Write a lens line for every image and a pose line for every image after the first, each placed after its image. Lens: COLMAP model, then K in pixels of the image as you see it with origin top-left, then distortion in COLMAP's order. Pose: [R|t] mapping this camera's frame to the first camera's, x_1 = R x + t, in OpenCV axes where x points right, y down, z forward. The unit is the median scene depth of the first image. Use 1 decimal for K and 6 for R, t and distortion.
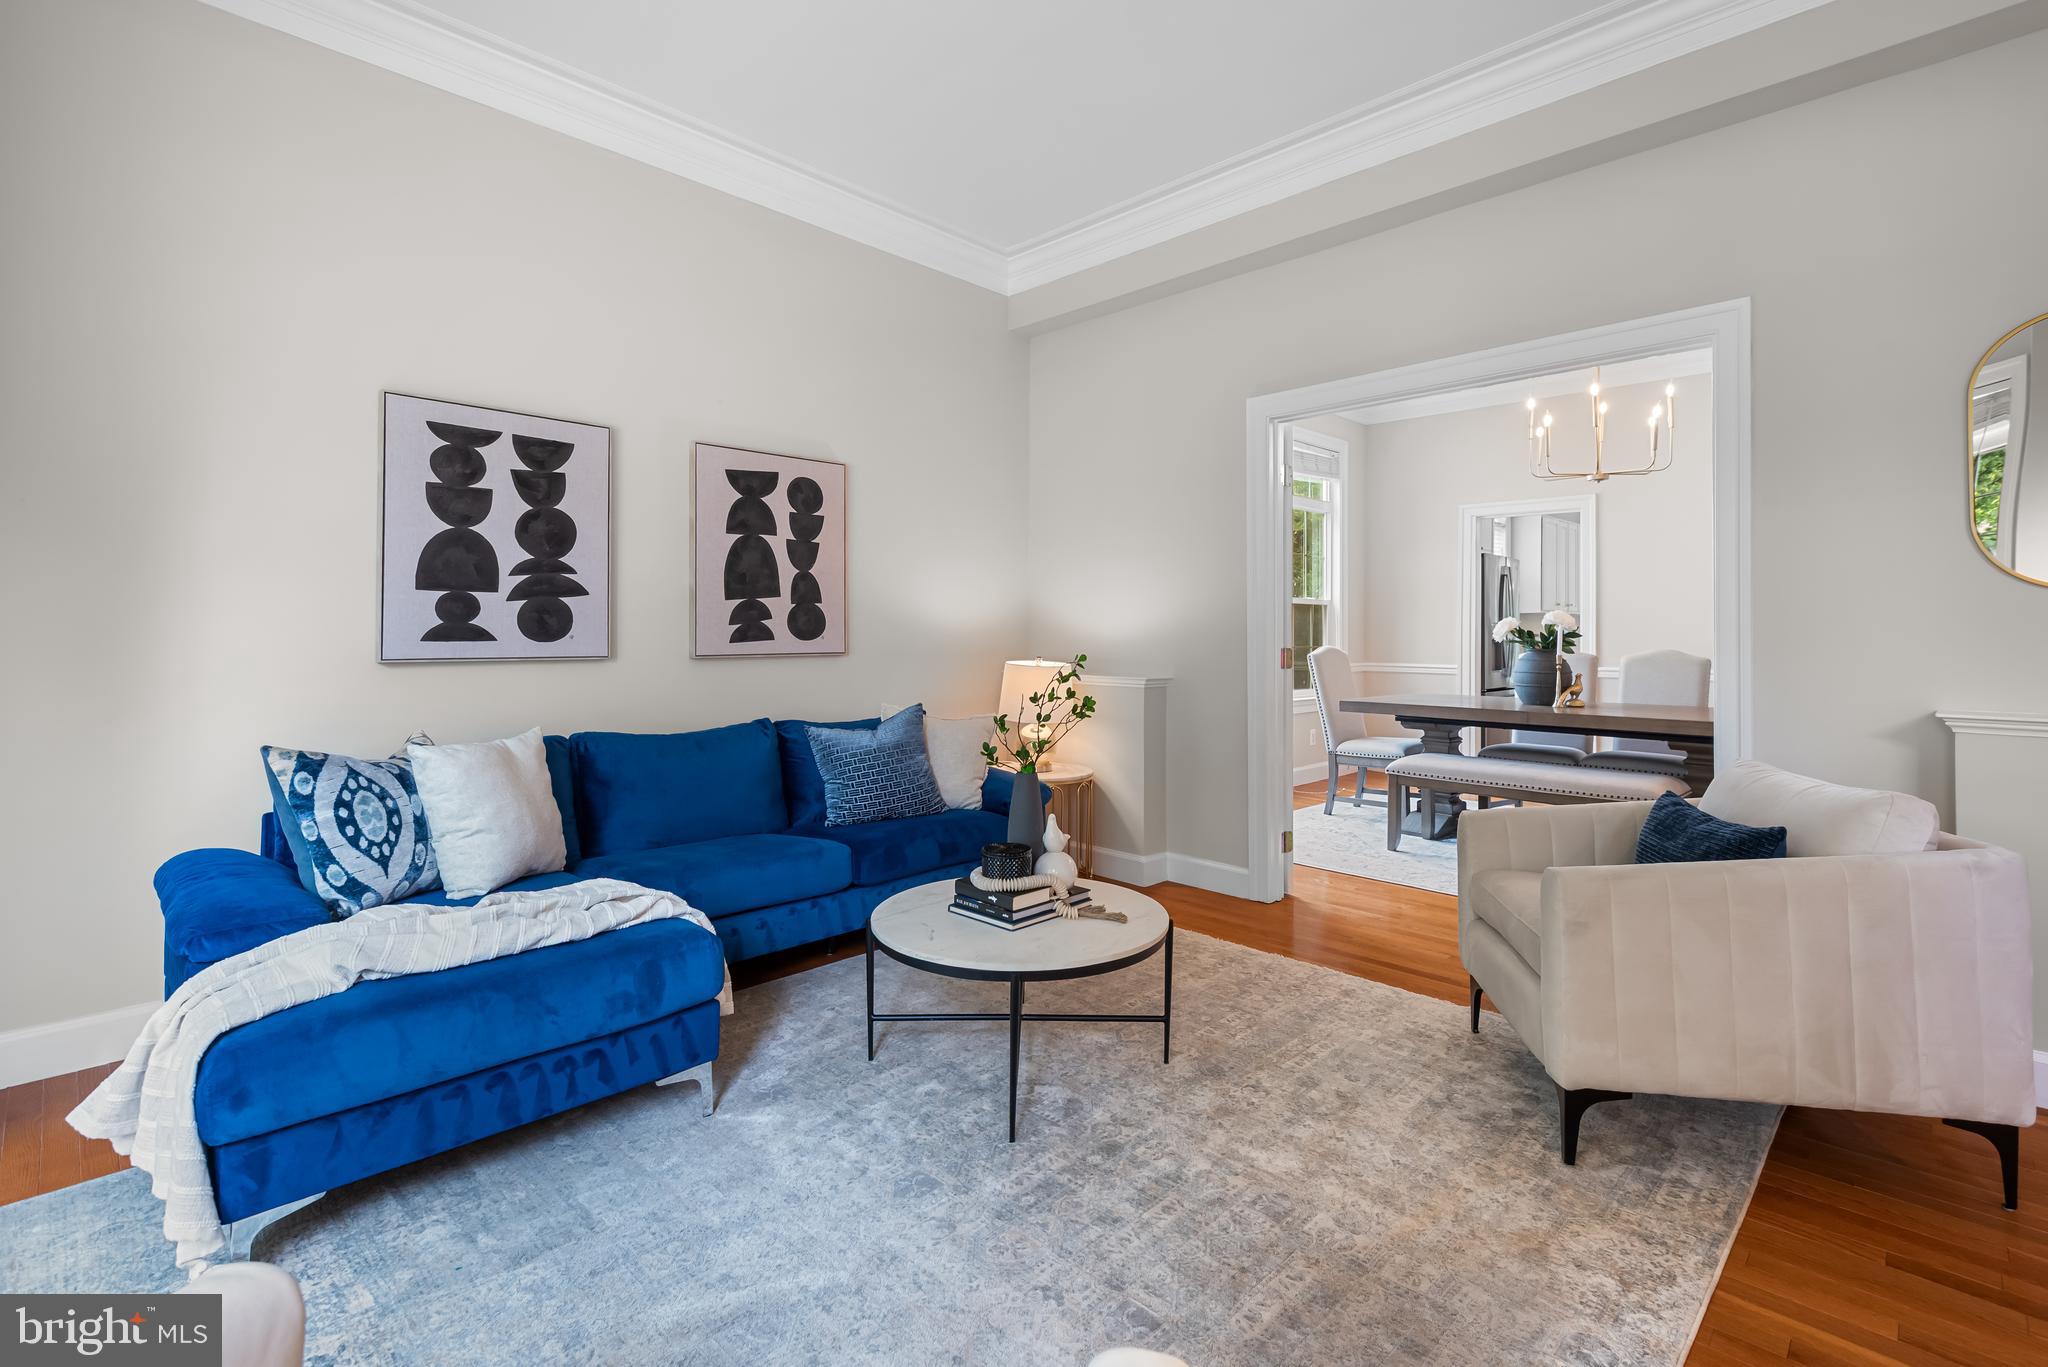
lens RADIAL K [[923.0, 0, 1022.3], [0, 923.0, 622.9], [0, 0, 1]] dist [0.023782, -0.011151]
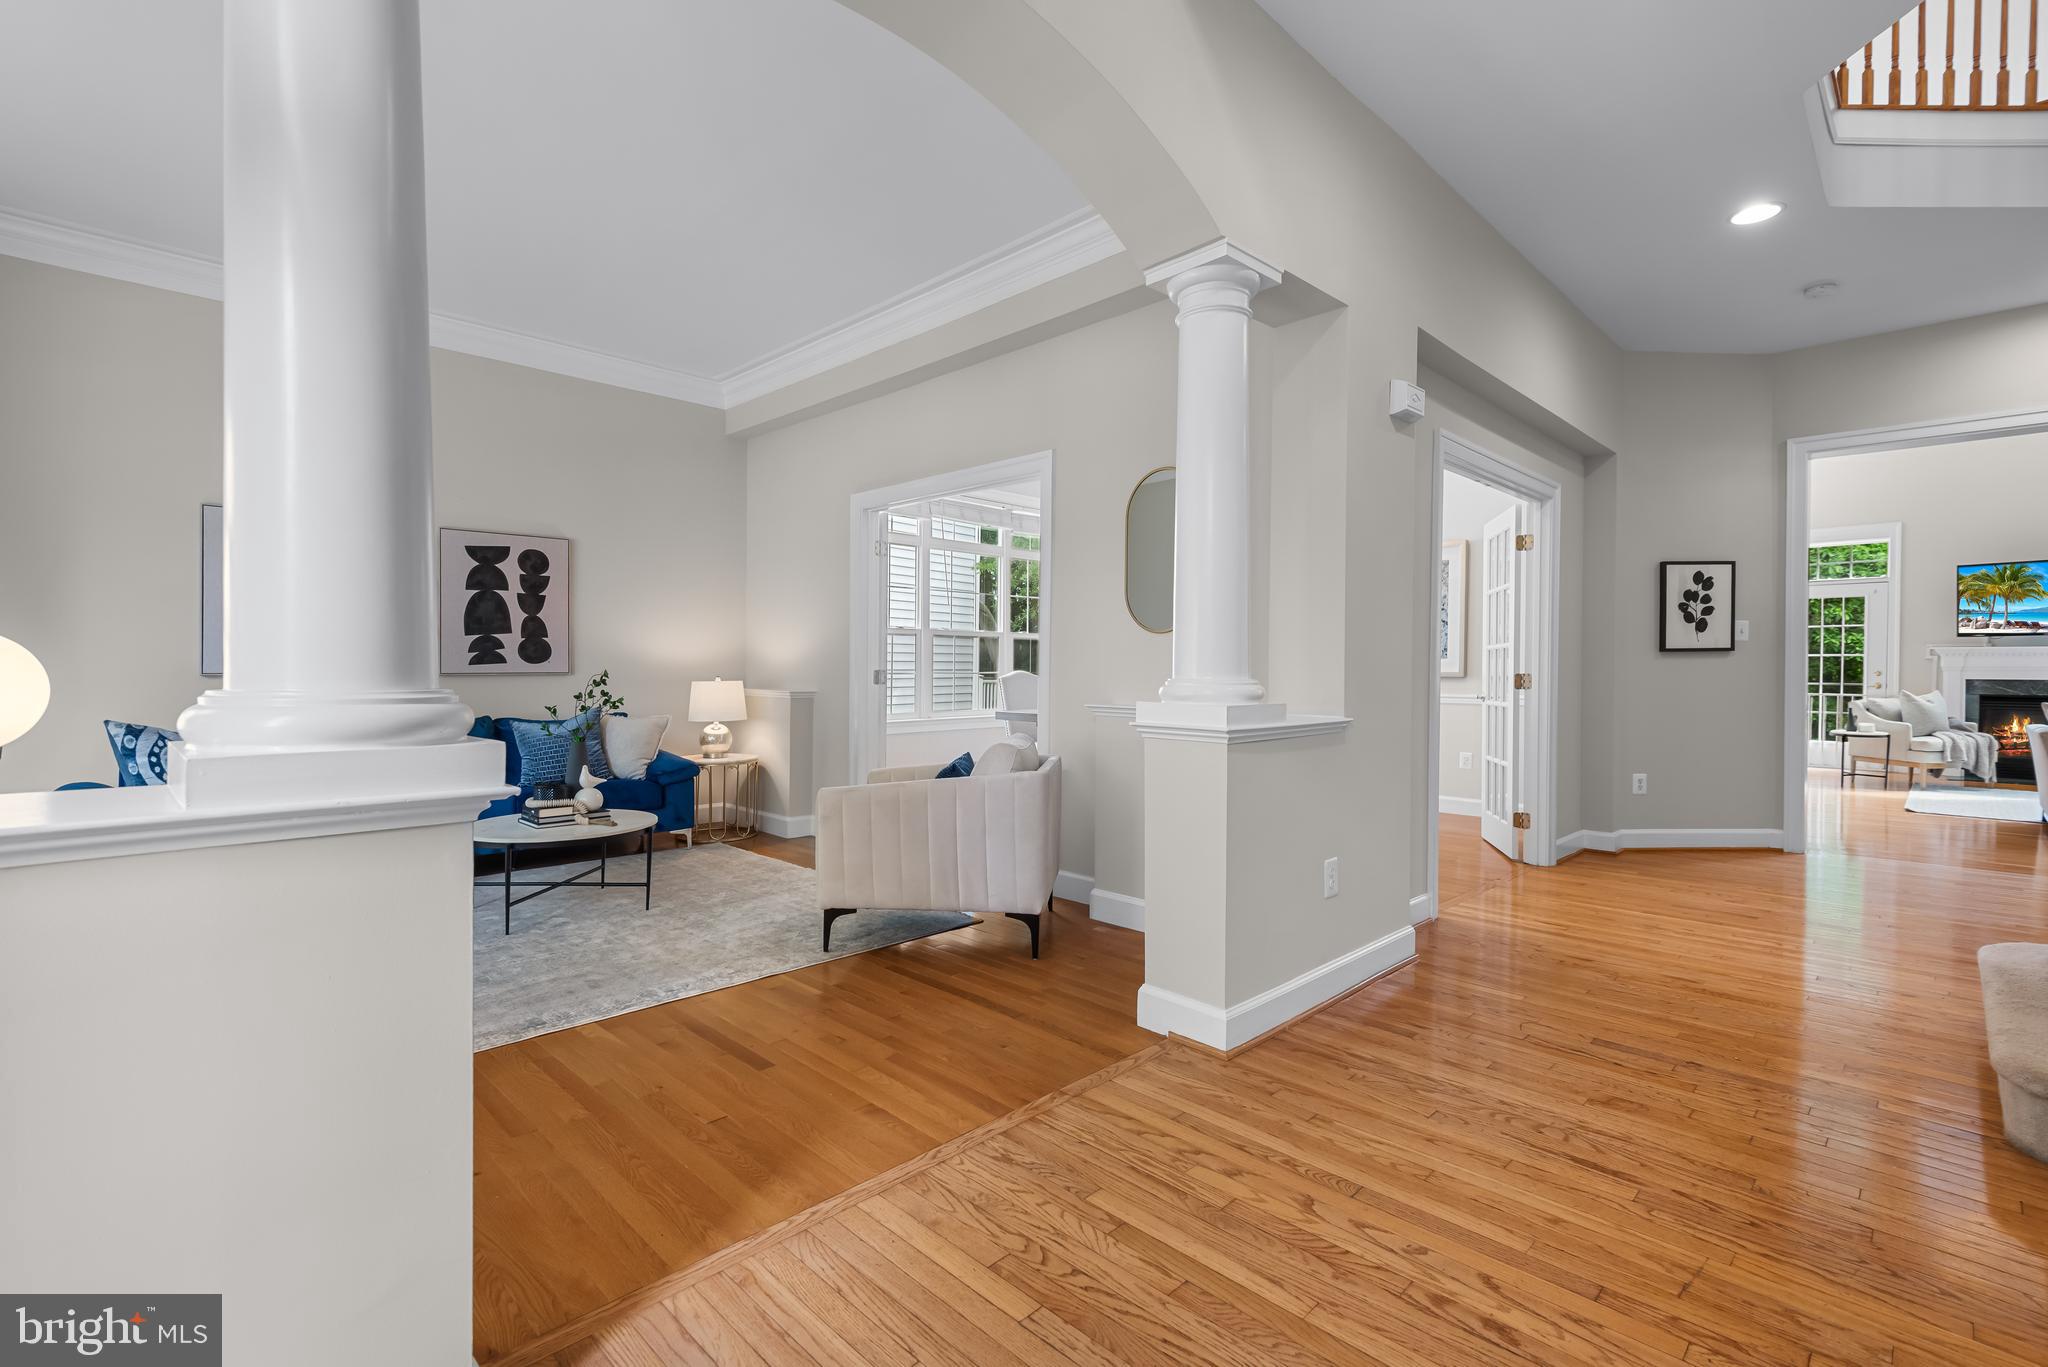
lens RADIAL K [[923.0, 0, 1035.5], [0, 923.0, 666.7], [0, 0, 1]] dist [0.023782, -0.011151]
pose [[0.999972, 0.002515, -0.006983, 0.696543], [-0.002417, 0.999900, 0.013910, 0.002243], [0.007017, -0.013892, 0.999879, -0.546628]]
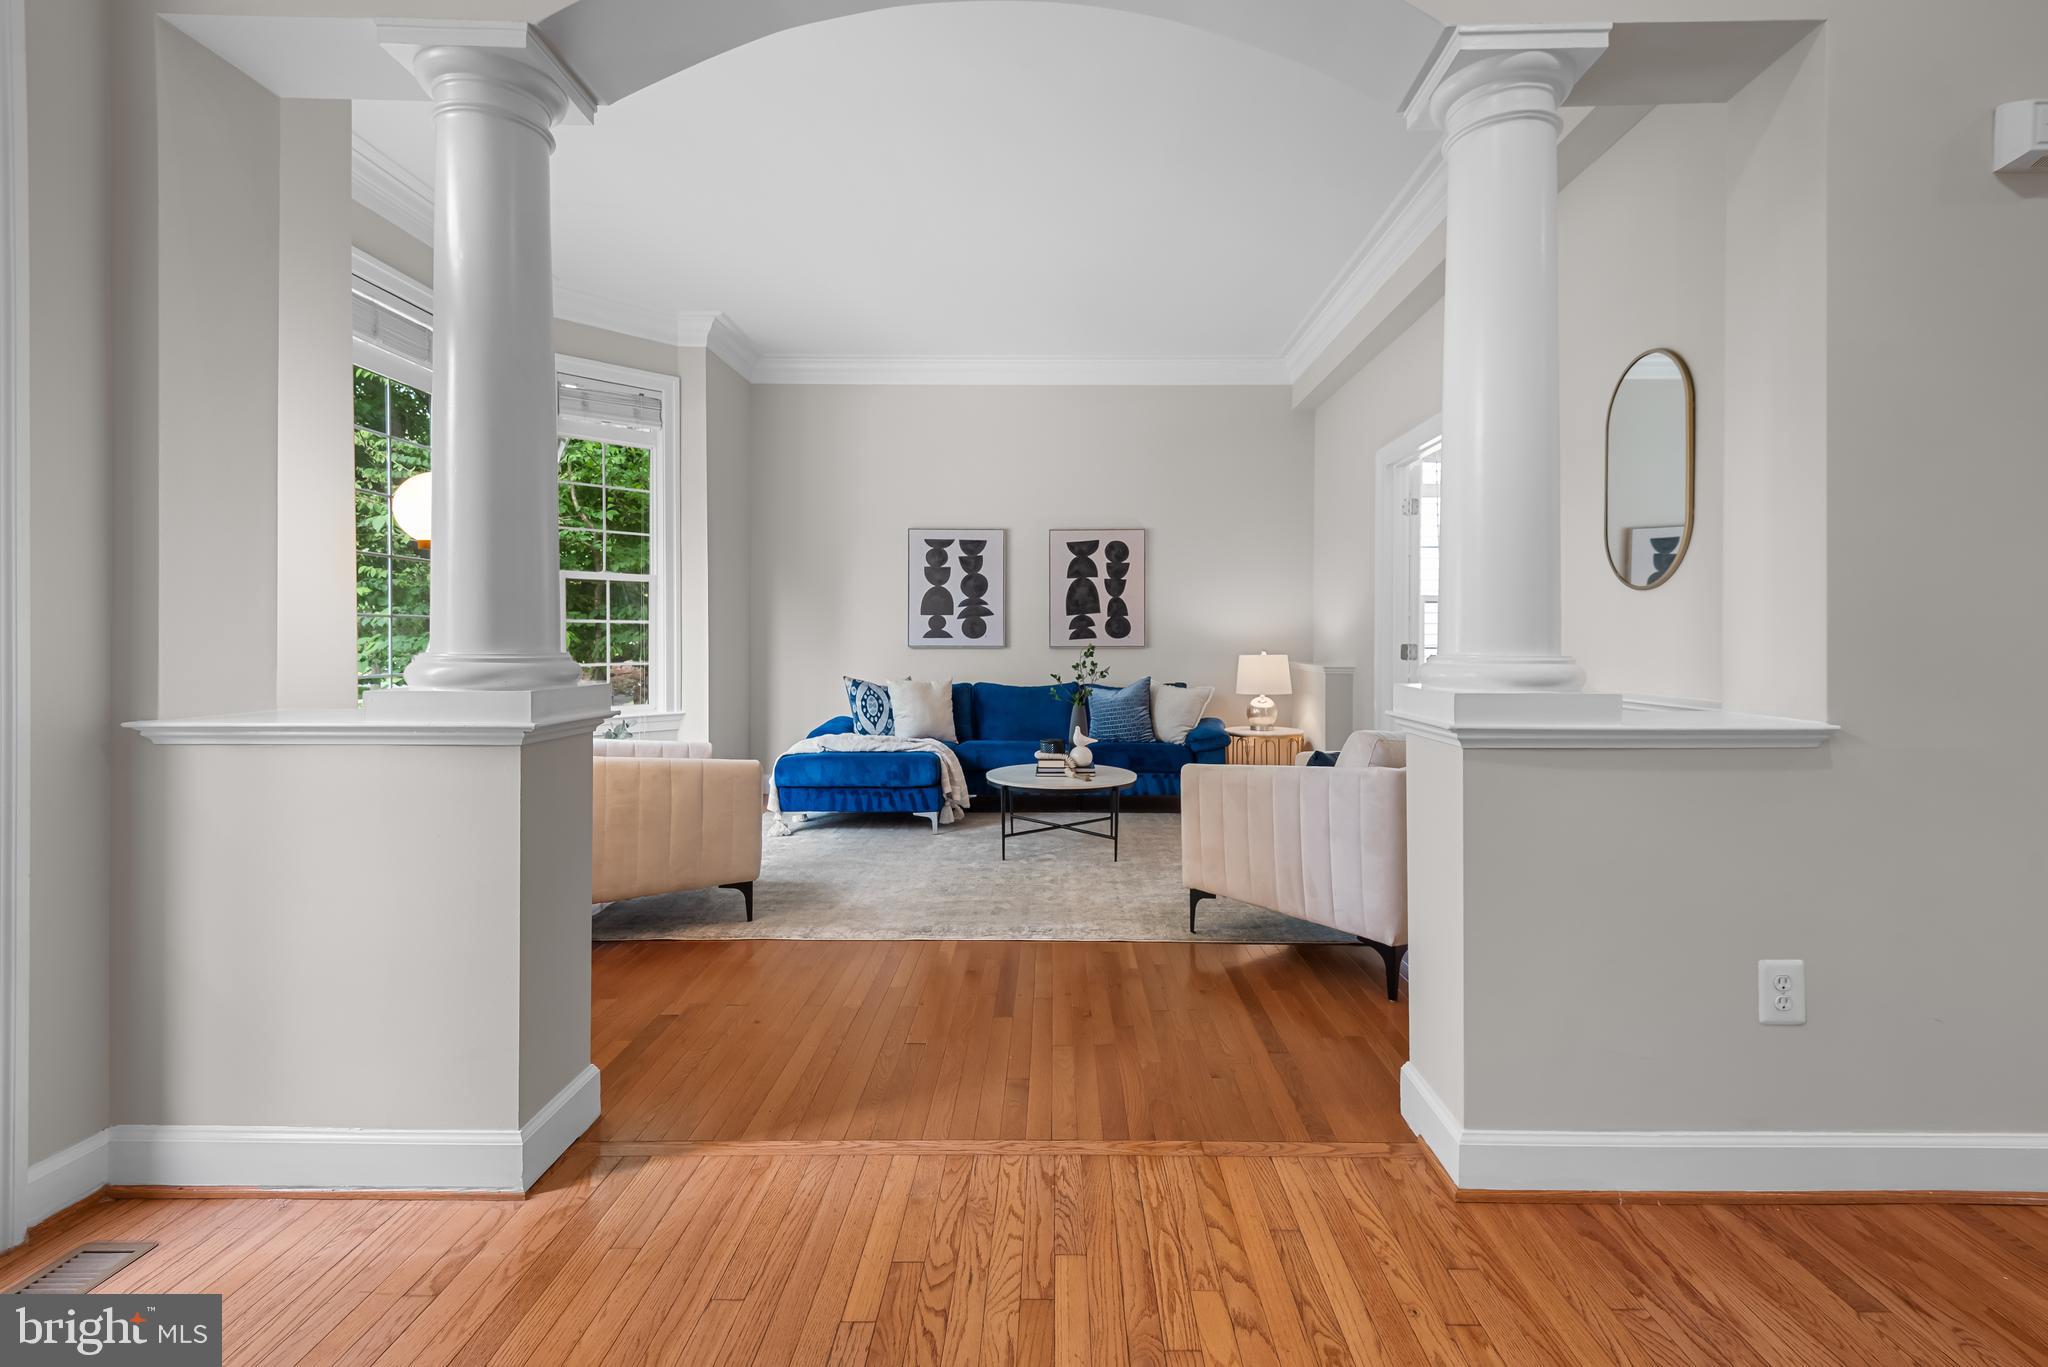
lens RADIAL K [[923.0, 0, 1063.3], [0, 923.0, 634.0], [0, 0, 1]] dist [0.023782, -0.011151]
pose [[0.696627, -0.005087, -0.717416, 1.124698], [0.009174, 0.999956, 0.001818, 0.008726], [0.717375, -0.007848, 0.696643, -0.290938]]
